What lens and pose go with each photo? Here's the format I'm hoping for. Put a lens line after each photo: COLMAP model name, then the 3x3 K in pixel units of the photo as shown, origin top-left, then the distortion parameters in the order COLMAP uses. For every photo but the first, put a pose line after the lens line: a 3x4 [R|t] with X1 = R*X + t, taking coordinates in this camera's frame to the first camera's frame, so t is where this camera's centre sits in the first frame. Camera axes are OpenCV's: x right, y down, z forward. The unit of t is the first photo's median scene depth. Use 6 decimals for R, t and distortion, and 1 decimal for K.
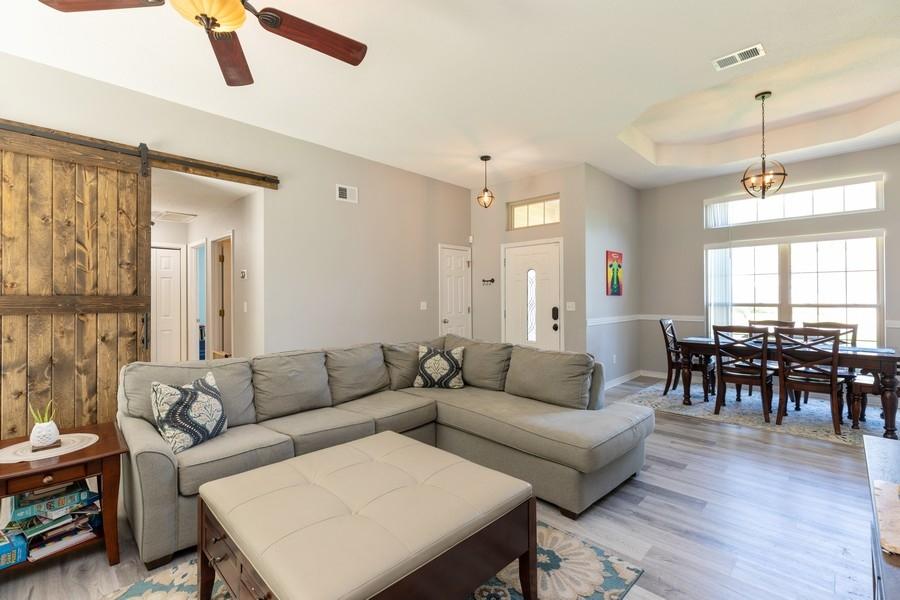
lens RADIAL K [[405.9, 0, 445.5], [0, 405.9, 297.9], [0, 0, 1]] dist [0.009650, 0.000318]
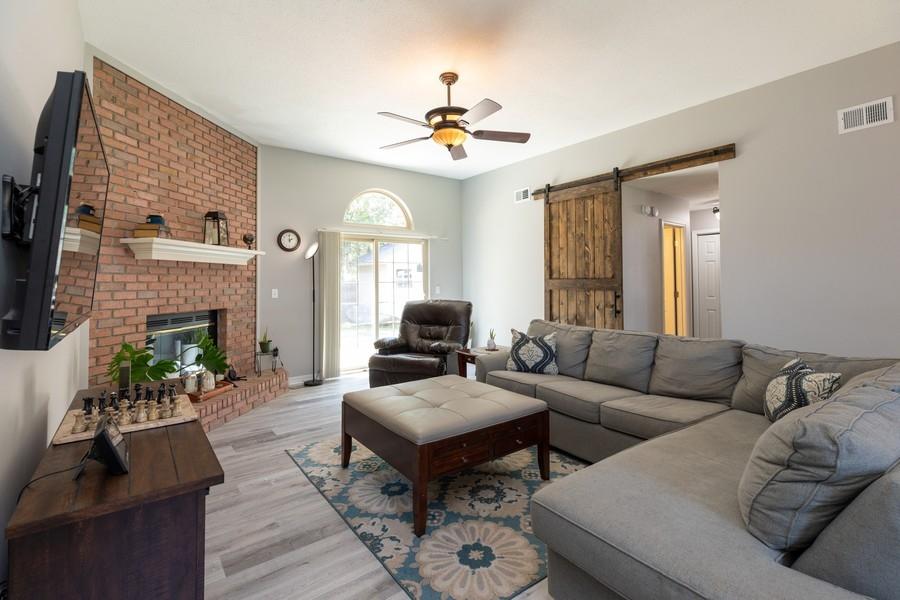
lens RADIAL K [[410.7, 0, 438.7], [0, 410.7, 273.4], [0, 0, 1]] dist [0.001293, 0.000059]
pose [[-0.157683, -0.017980, -0.987326, 0.471585], [0.003737, 0.999816, -0.018804, 0.000309], [0.987483, -0.006655, -0.157587, 0.417522]]
